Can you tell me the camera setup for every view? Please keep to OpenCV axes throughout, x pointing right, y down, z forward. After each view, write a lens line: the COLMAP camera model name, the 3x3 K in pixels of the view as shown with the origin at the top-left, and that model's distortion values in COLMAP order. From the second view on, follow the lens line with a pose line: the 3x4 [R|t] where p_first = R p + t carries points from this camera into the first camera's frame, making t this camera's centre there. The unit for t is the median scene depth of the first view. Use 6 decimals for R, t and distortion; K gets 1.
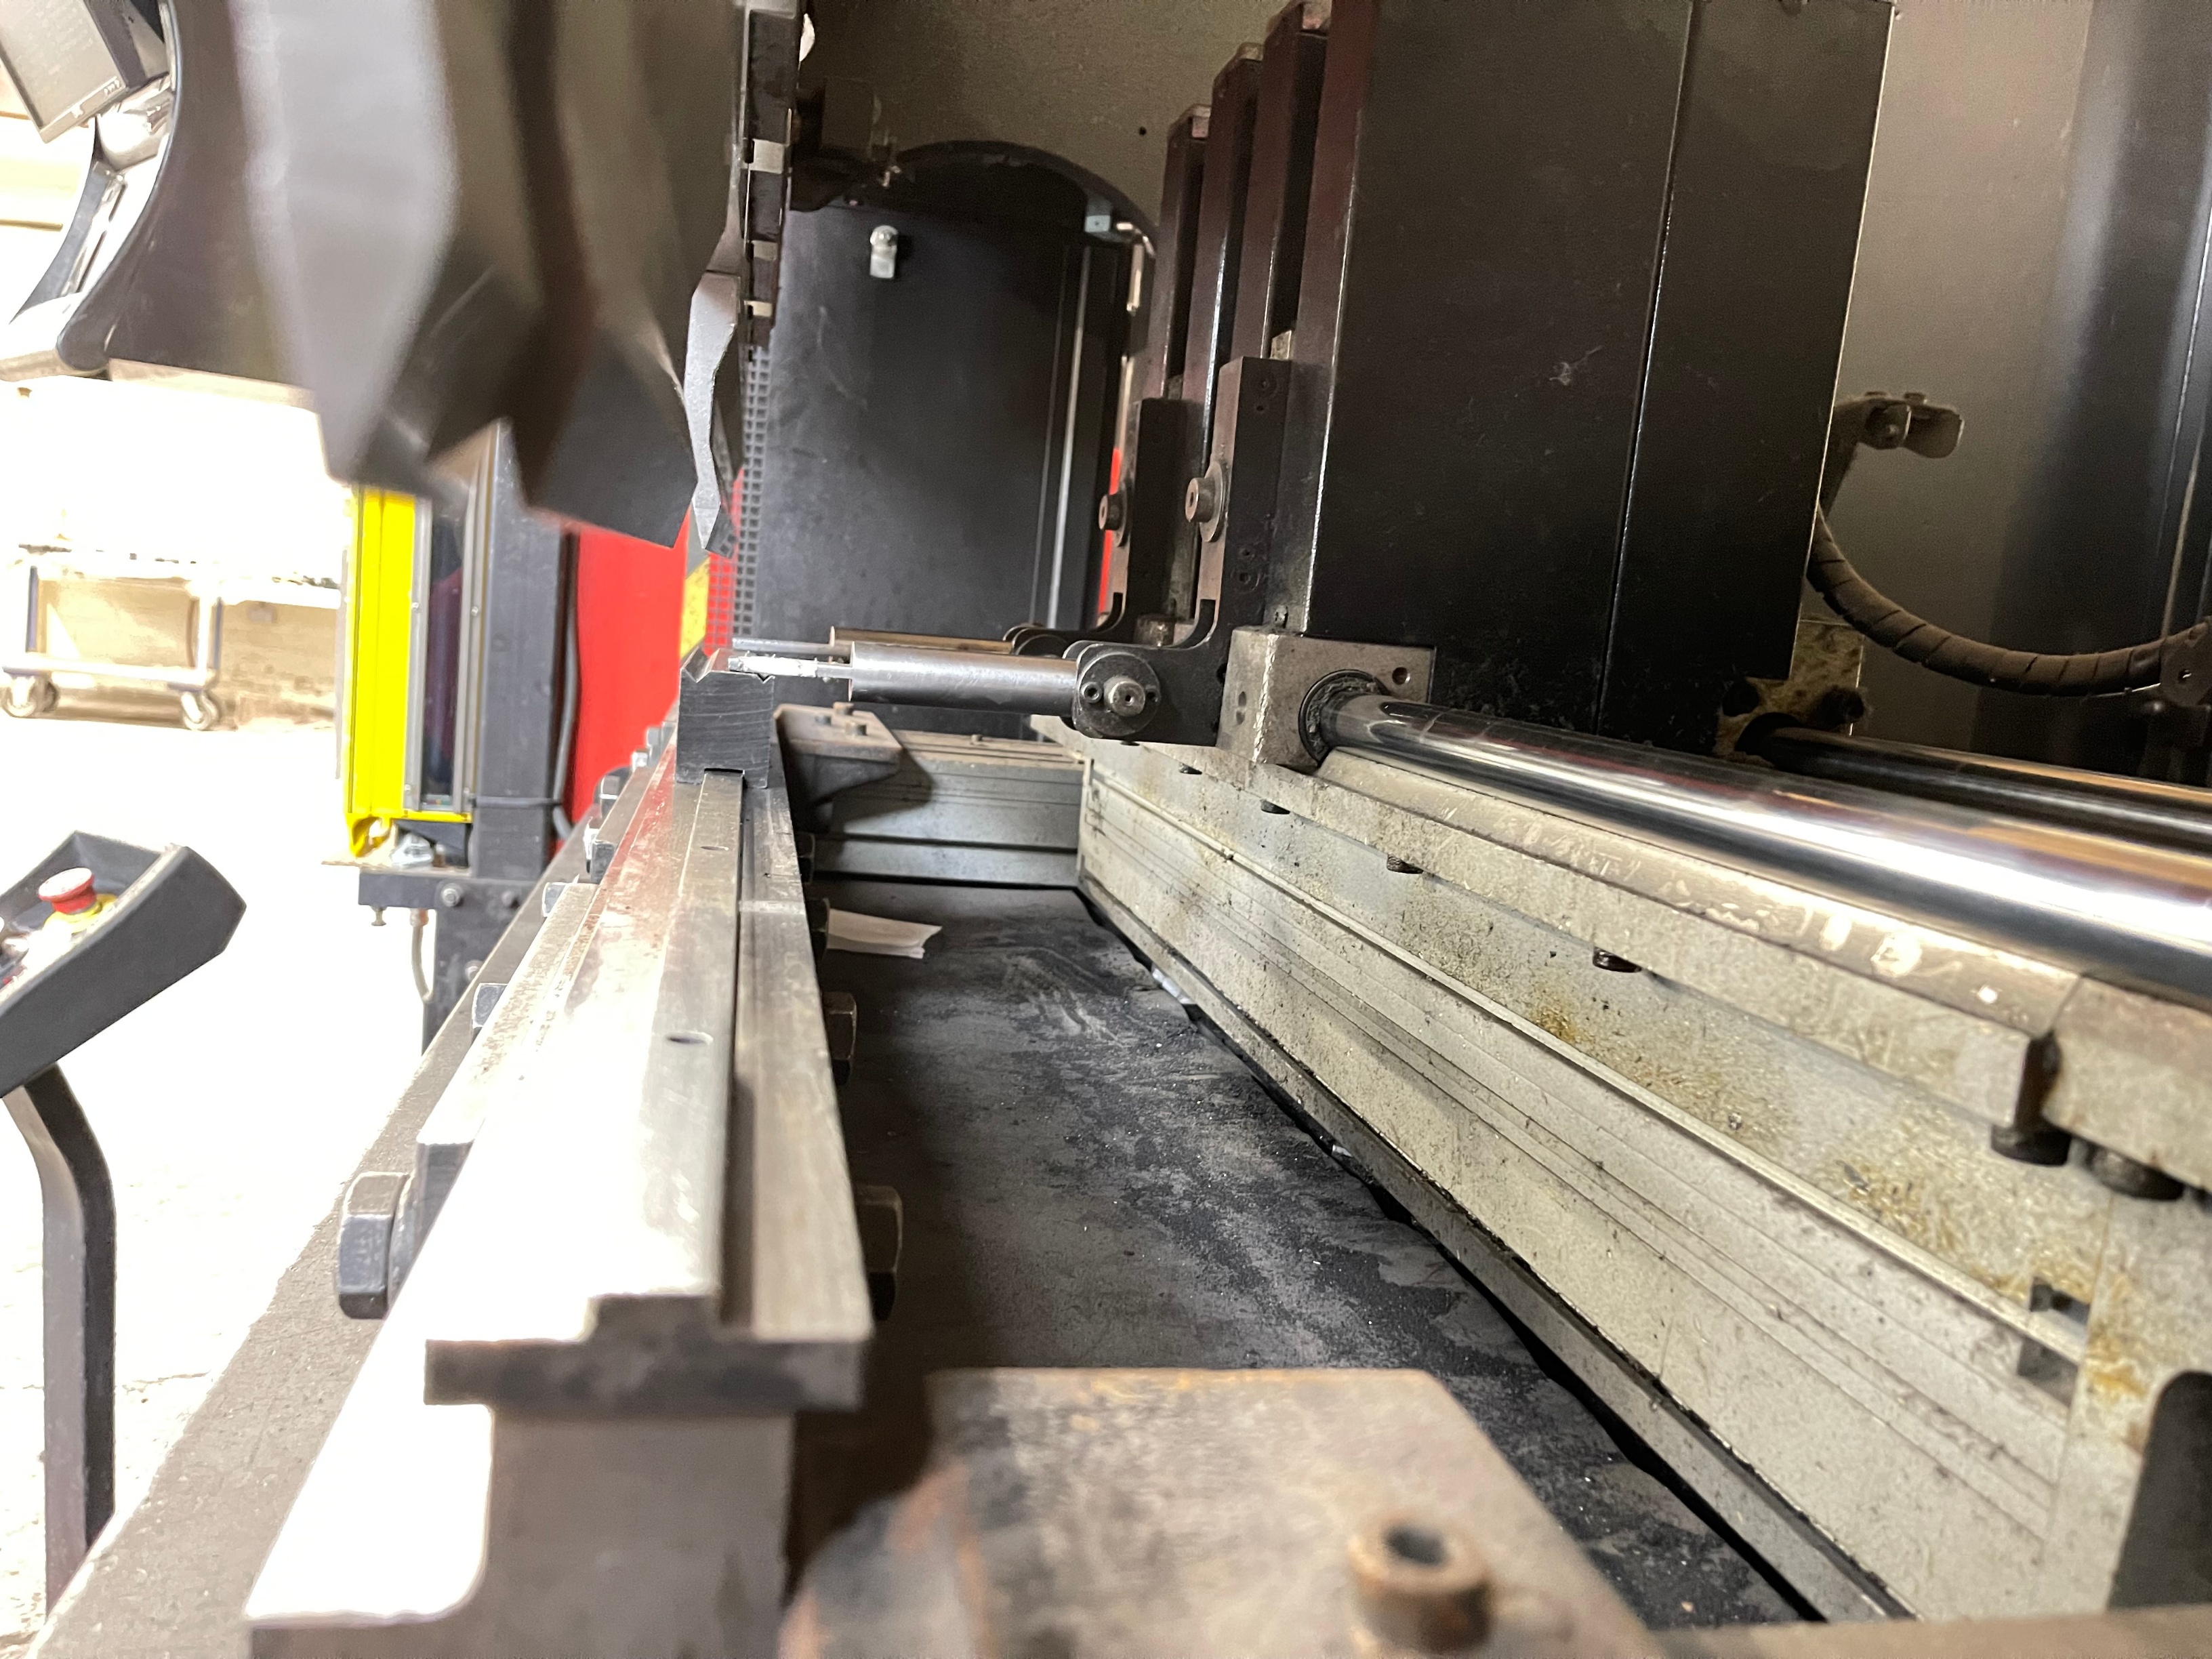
lens RADIAL K [[1679.1, 0, 1104.3], [0, 1679.1, 836.9], [0, 0, 1]] dist [0.064236, -0.074805]
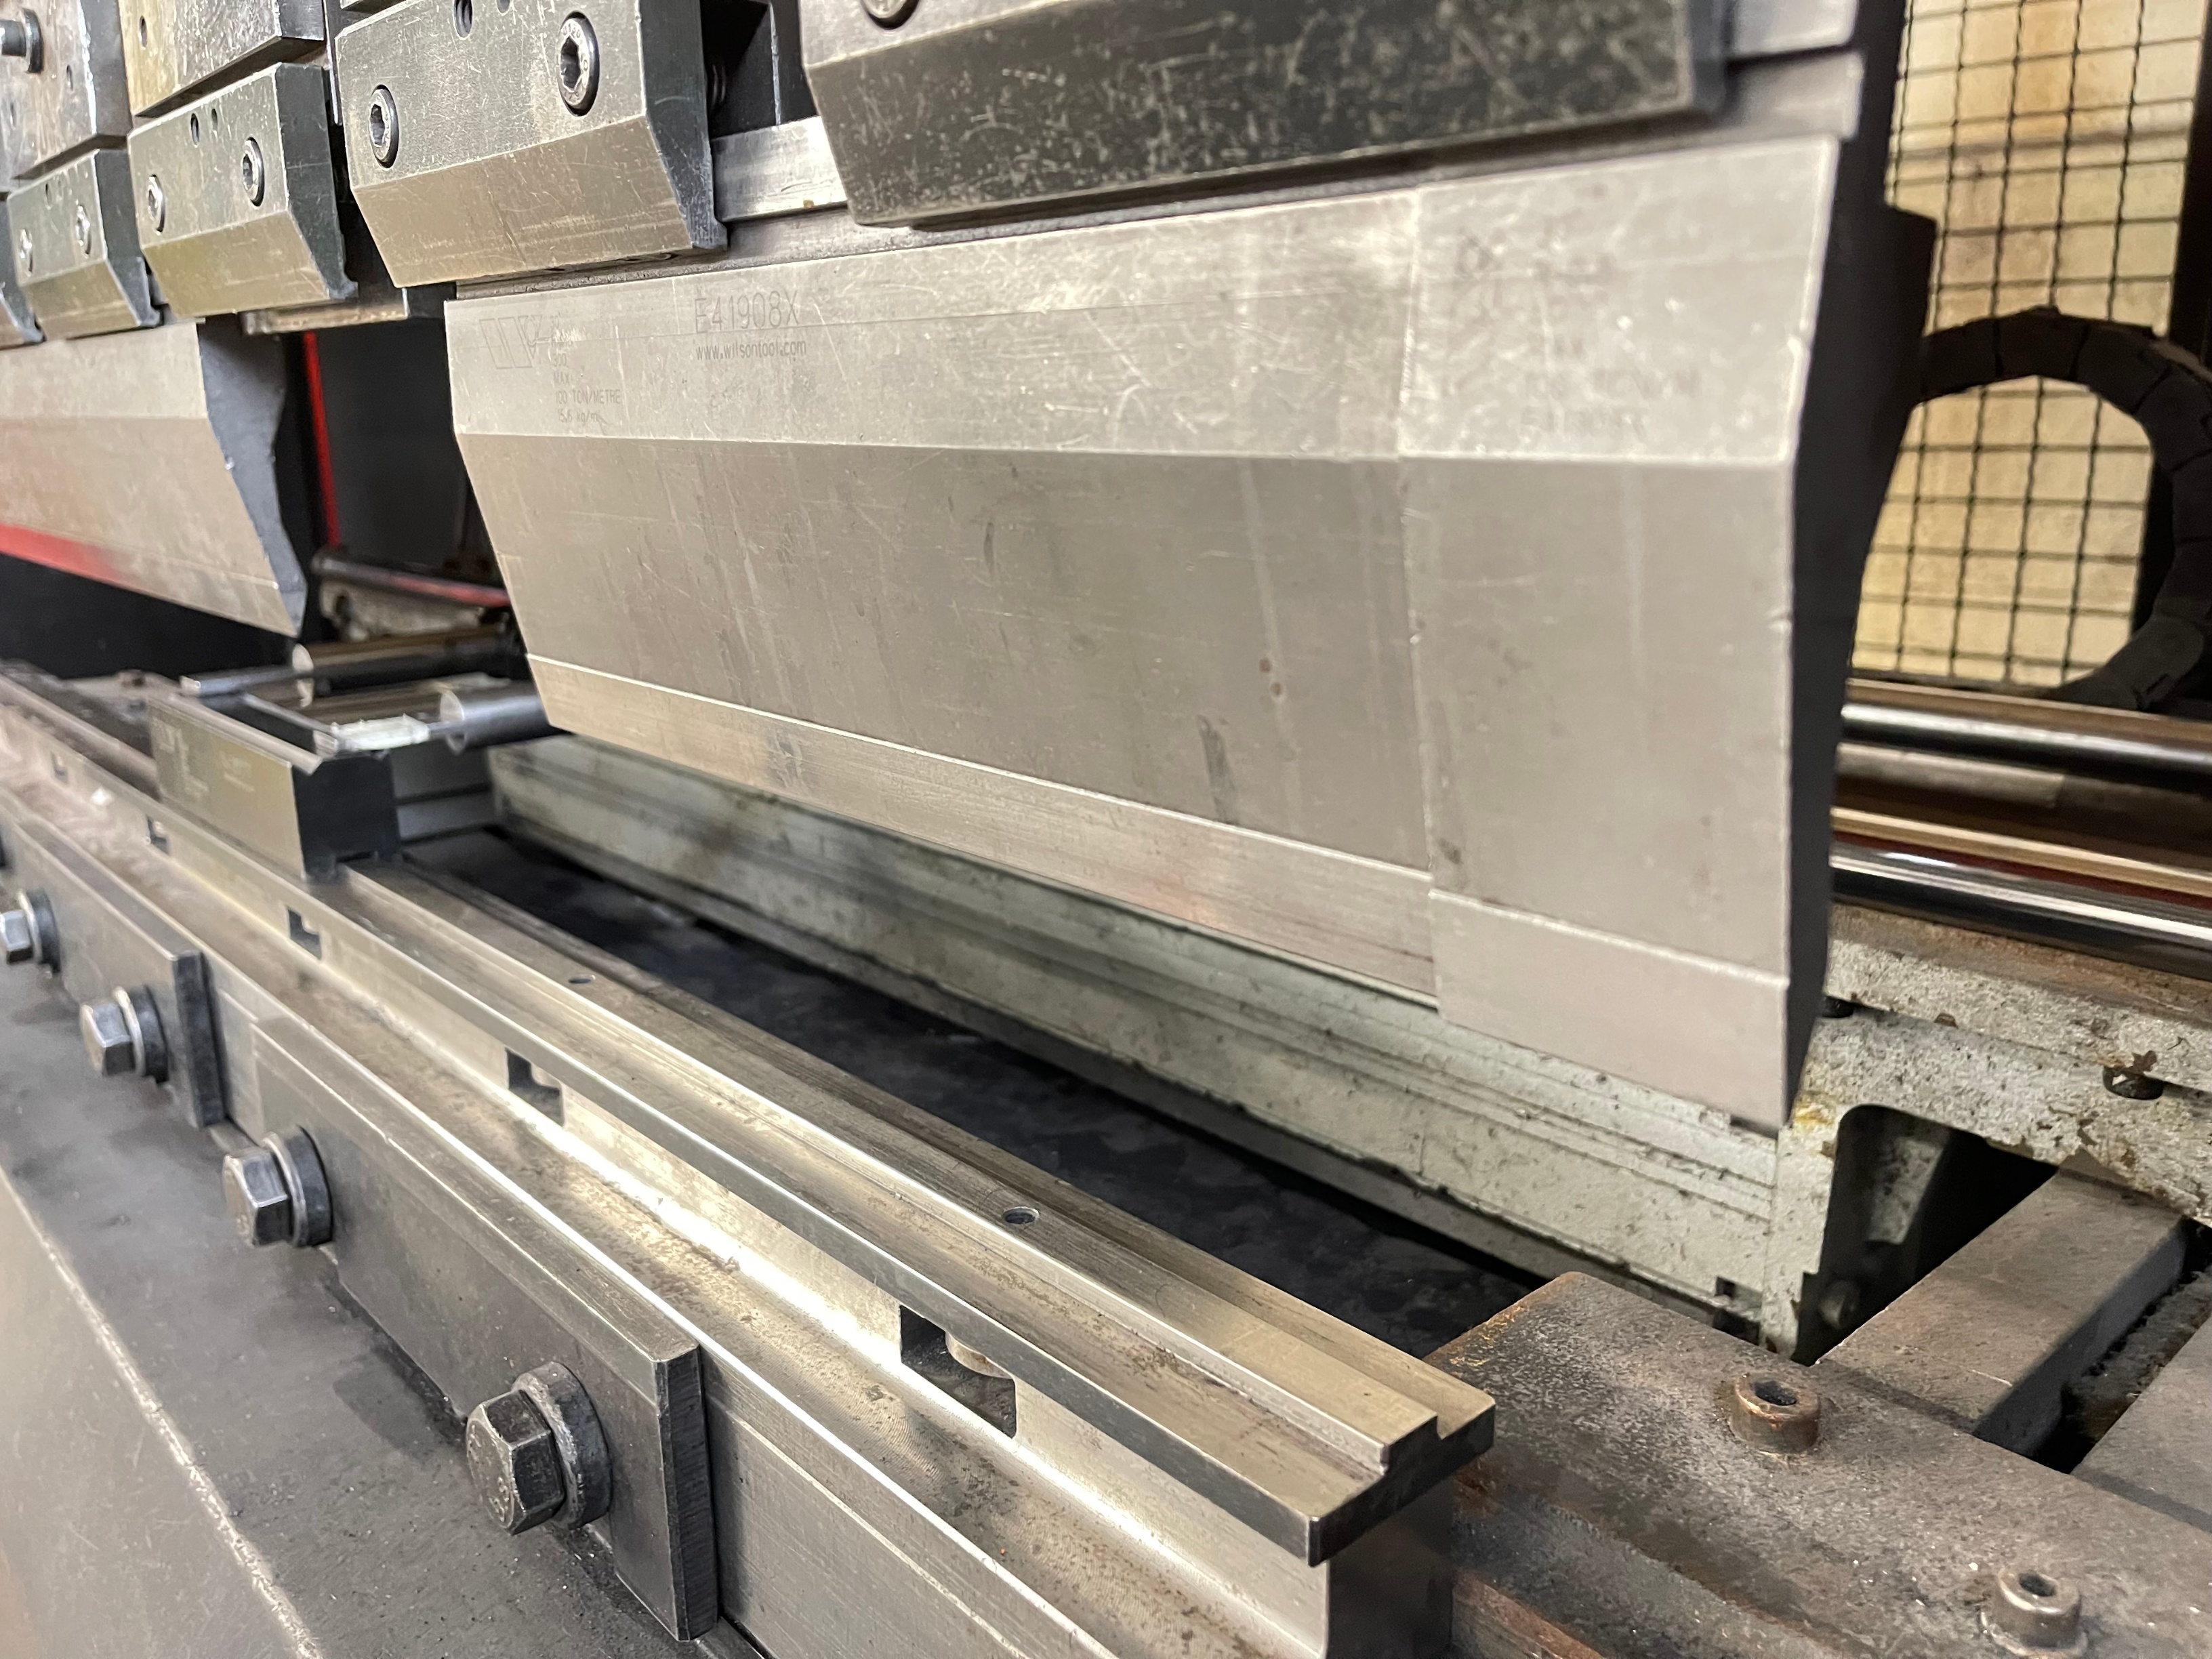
lens RADIAL K [[1679.1, 0, 1126.7], [0, 1679.1, 836.6], [0, 0, 1]] dist [0.064236, -0.074805]
pose [[0.852309, -0.227753, 0.470848, -0.347655], [0.158115, 0.970291, 0.183124, -0.179460], [-0.498567, -0.081631, 0.862999, -0.032633]]
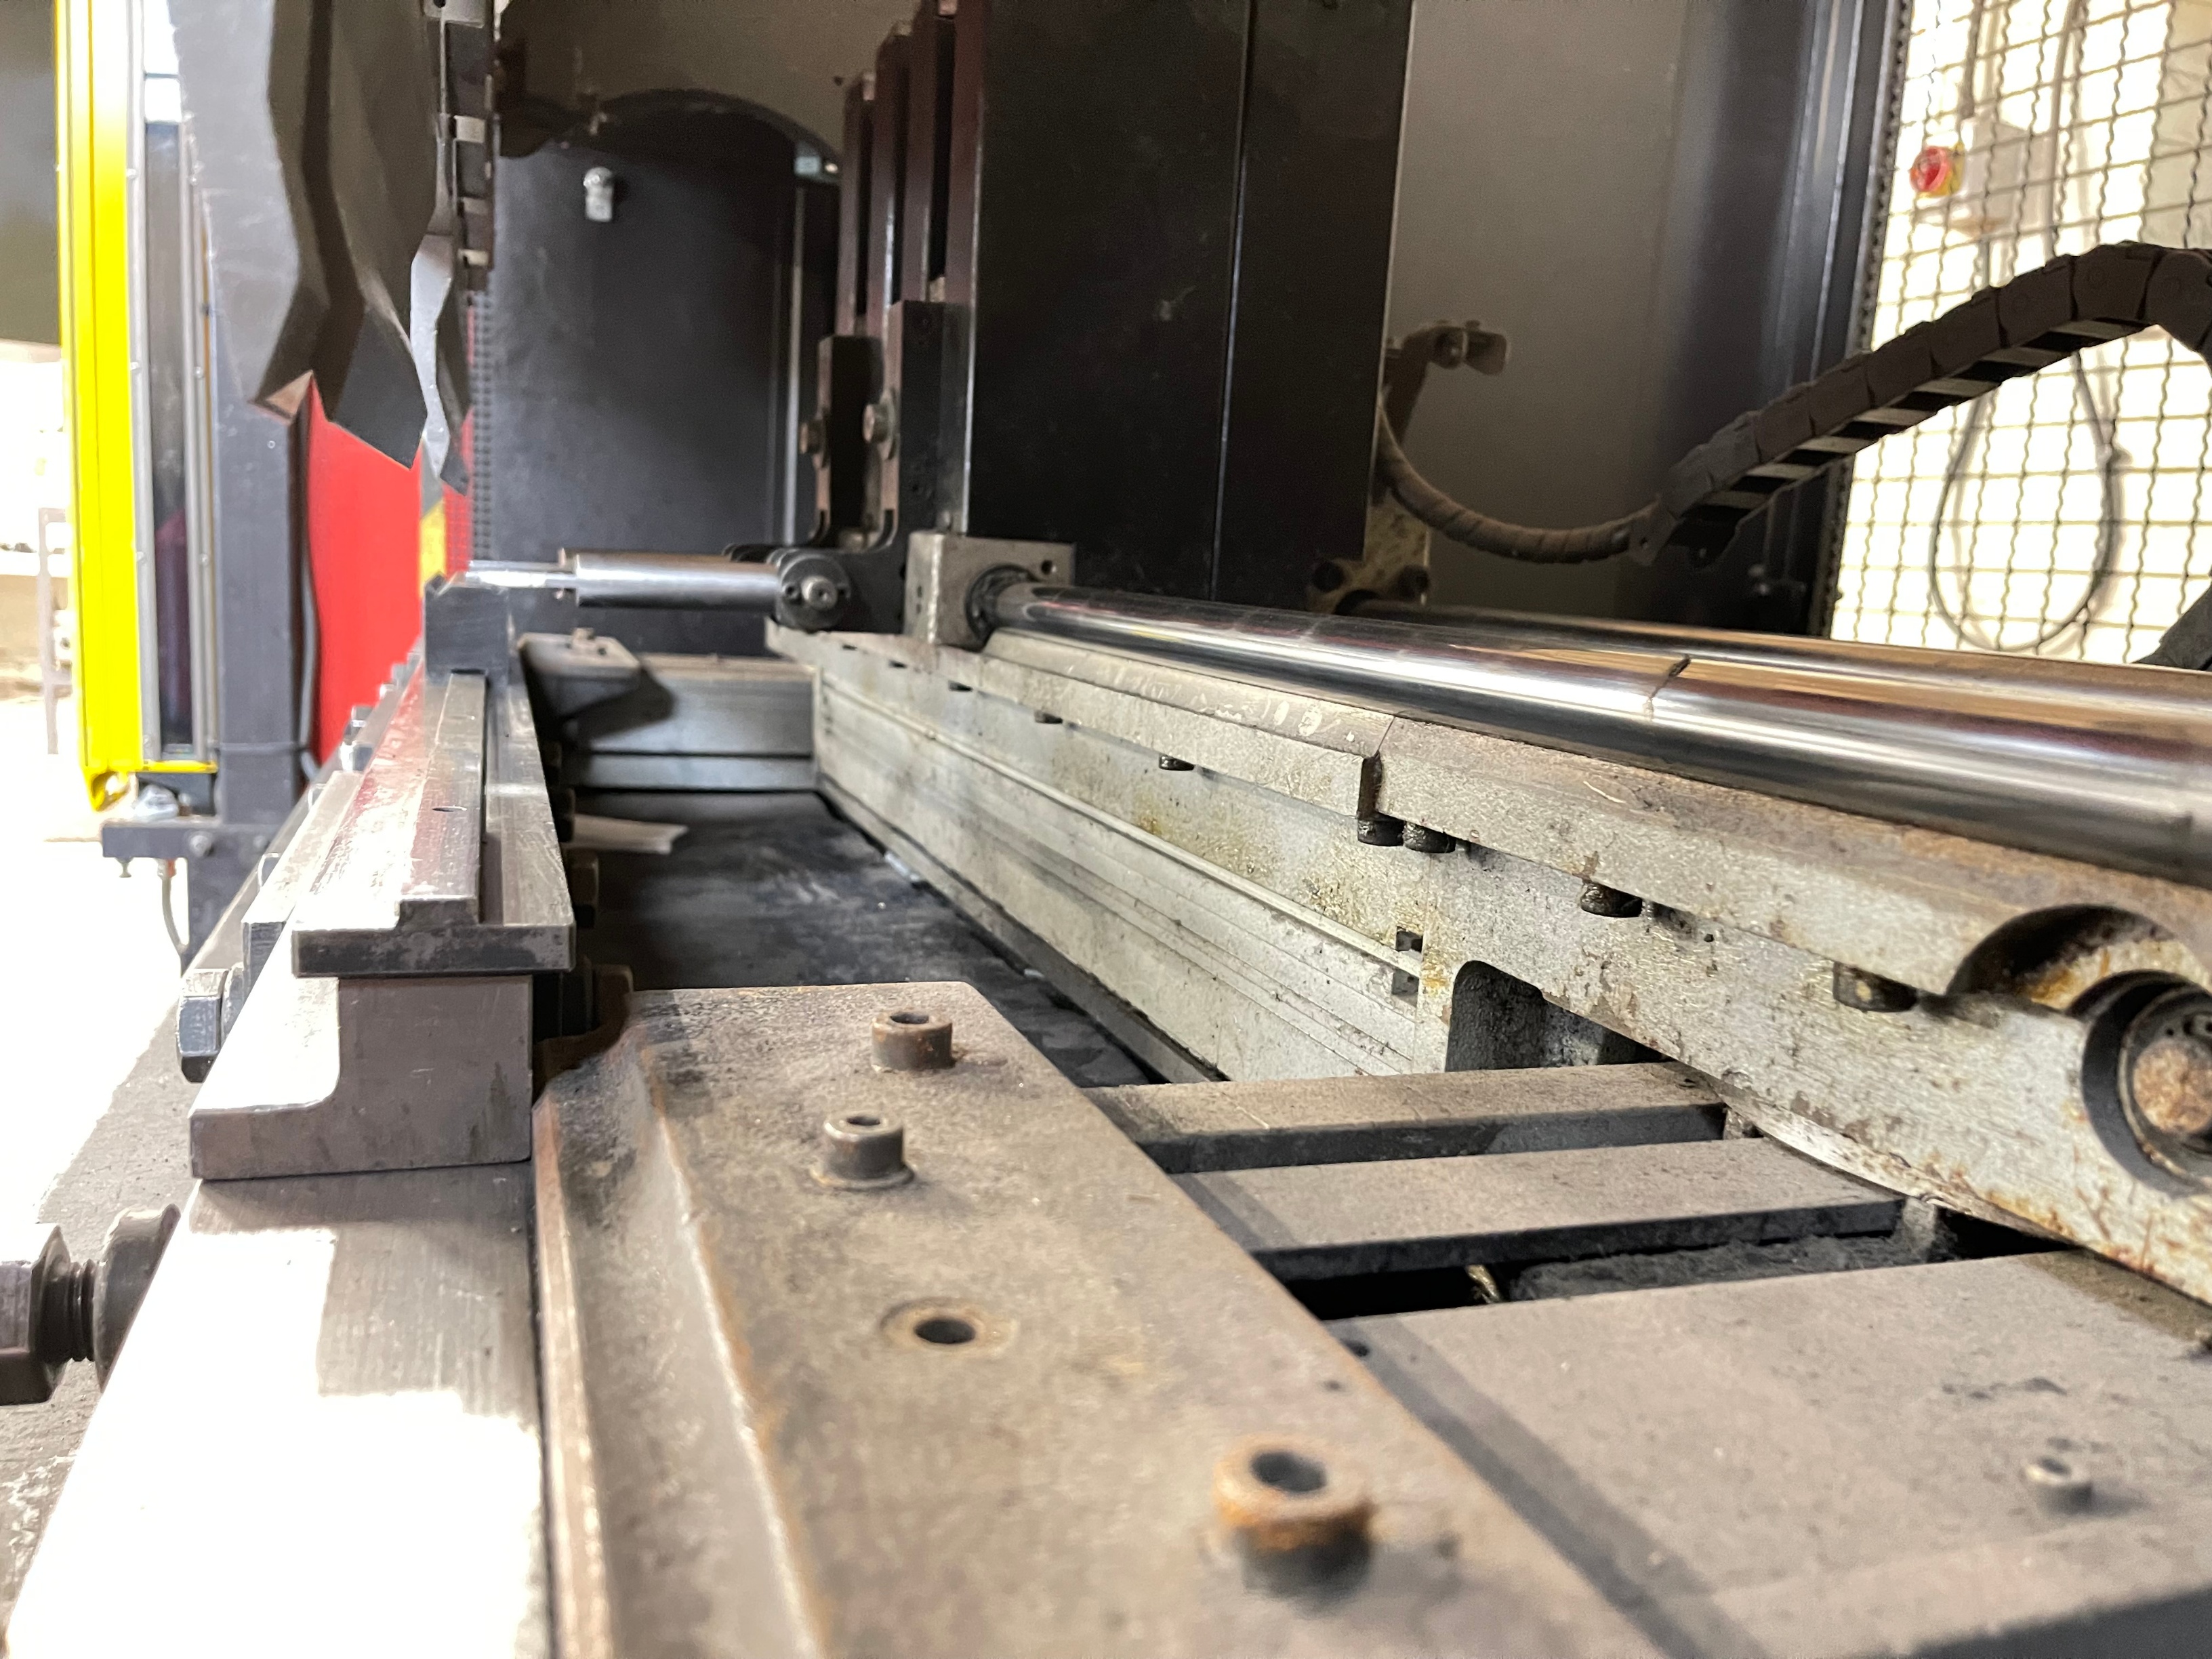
lens RADIAL K [[1679.1, 0, 1090.5], [0, 1679.1, 836.8], [0, 0, 1]] dist [0.064236, -0.074805]
pose [[0.990856, -0.057709, 0.121958, 0.056134], [0.053044, 0.997743, 0.041164, 0.057179], [-0.124059, -0.034319, 0.991681, -0.238004]]
